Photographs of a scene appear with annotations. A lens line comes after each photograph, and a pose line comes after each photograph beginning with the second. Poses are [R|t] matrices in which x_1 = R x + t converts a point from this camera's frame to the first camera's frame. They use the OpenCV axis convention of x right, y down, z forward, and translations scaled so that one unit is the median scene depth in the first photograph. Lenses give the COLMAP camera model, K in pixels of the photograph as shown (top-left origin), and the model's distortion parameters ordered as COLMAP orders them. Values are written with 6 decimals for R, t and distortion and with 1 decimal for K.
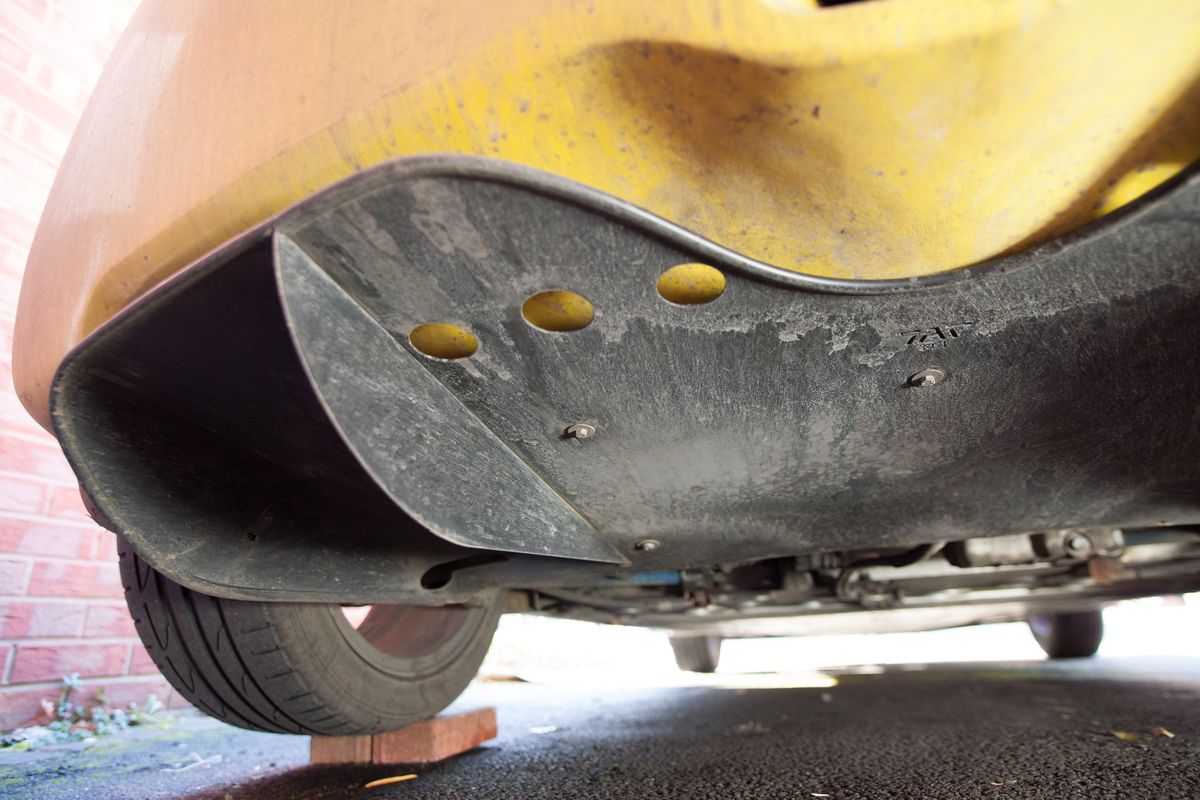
lens RADIAL K [[678.8, 0, 623.2], [0, 678.8, 401.7], [0, 0, 1]] dist [-0.091708, 0.069264]
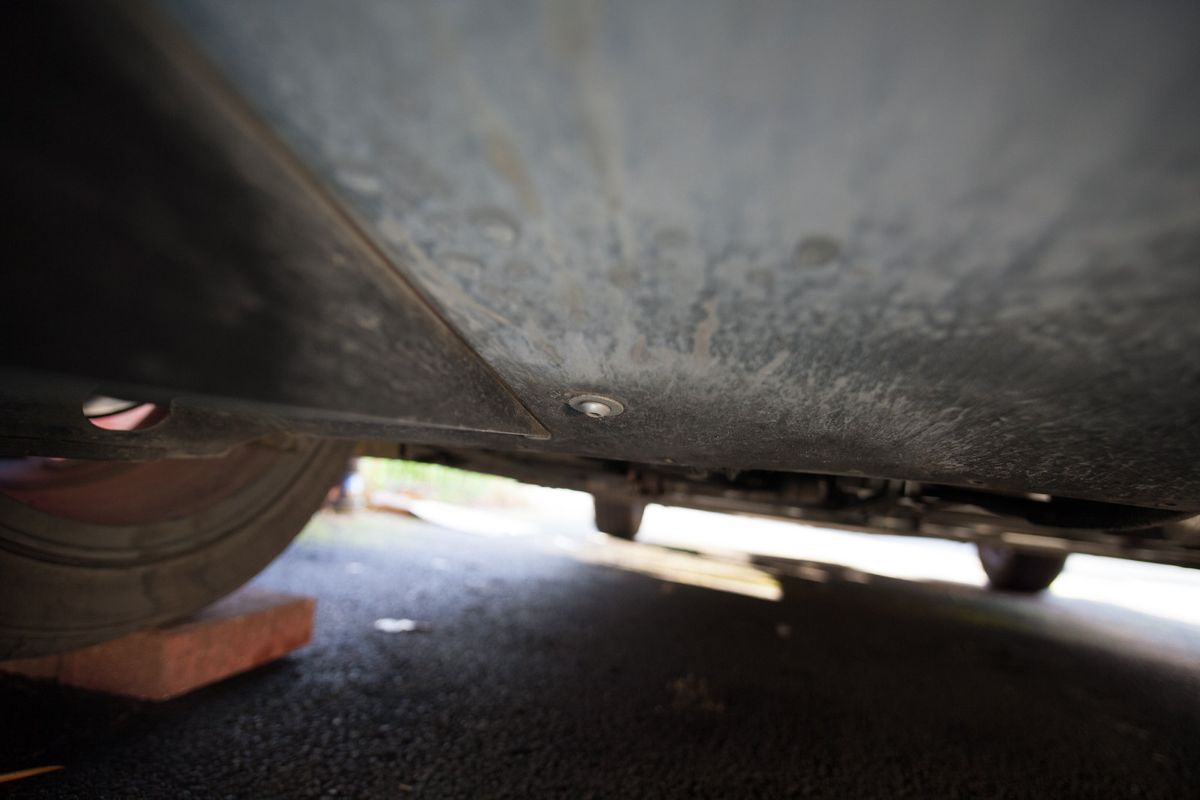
lens RADIAL K [[678.8, 0, 623.2], [0, 678.8, 401.7], [0, 0, 1]] dist [-0.091708, 0.069264]
pose [[0.980483, 0.170572, 0.097767, 0.014858], [-0.188085, 0.958595, 0.213822, 0.138420], [-0.057247, -0.228037, 0.971968, 0.701414]]
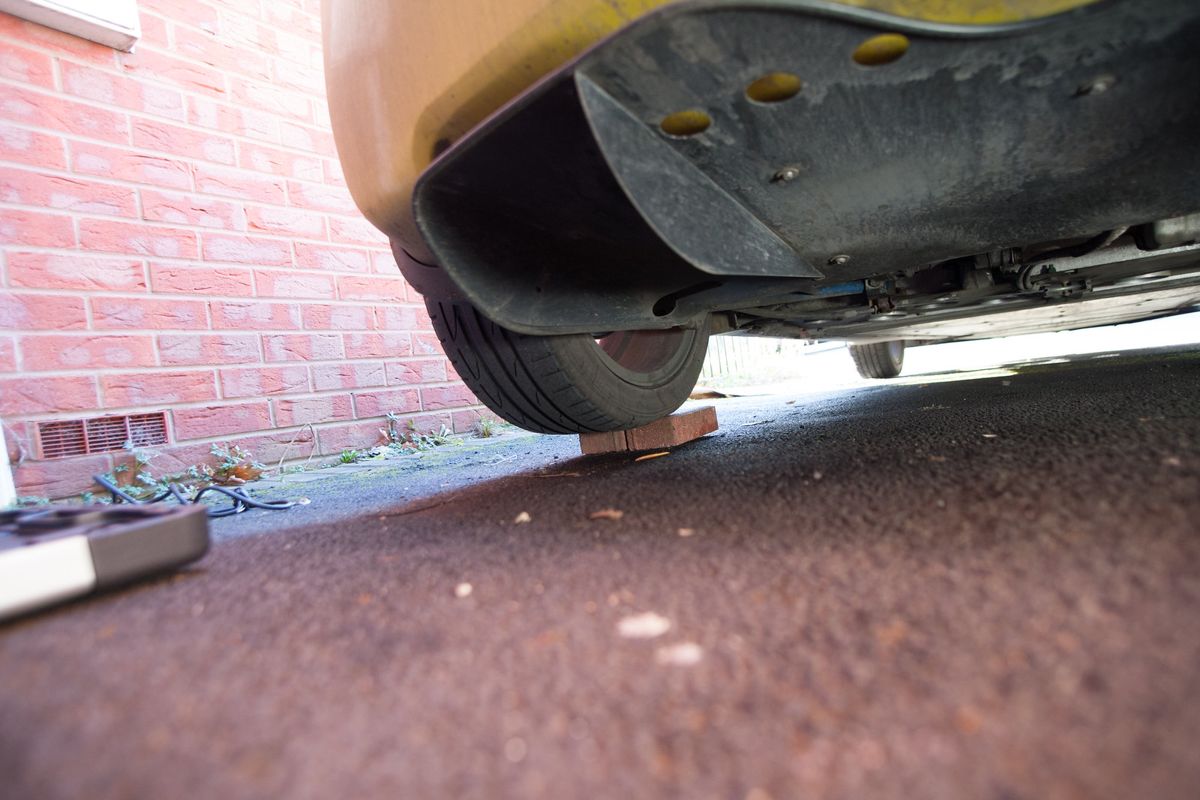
lens RADIAL K [[678.8, 0, 623.2], [0, 678.8, 401.7], [0, 0, 1]] dist [-0.091708, 0.069264]
pose [[0.964113, -0.068904, -0.256395, -0.053691], [0.161574, 0.918580, 0.360701, -0.053417], [0.210665, -0.389183, 0.896748, -0.277558]]
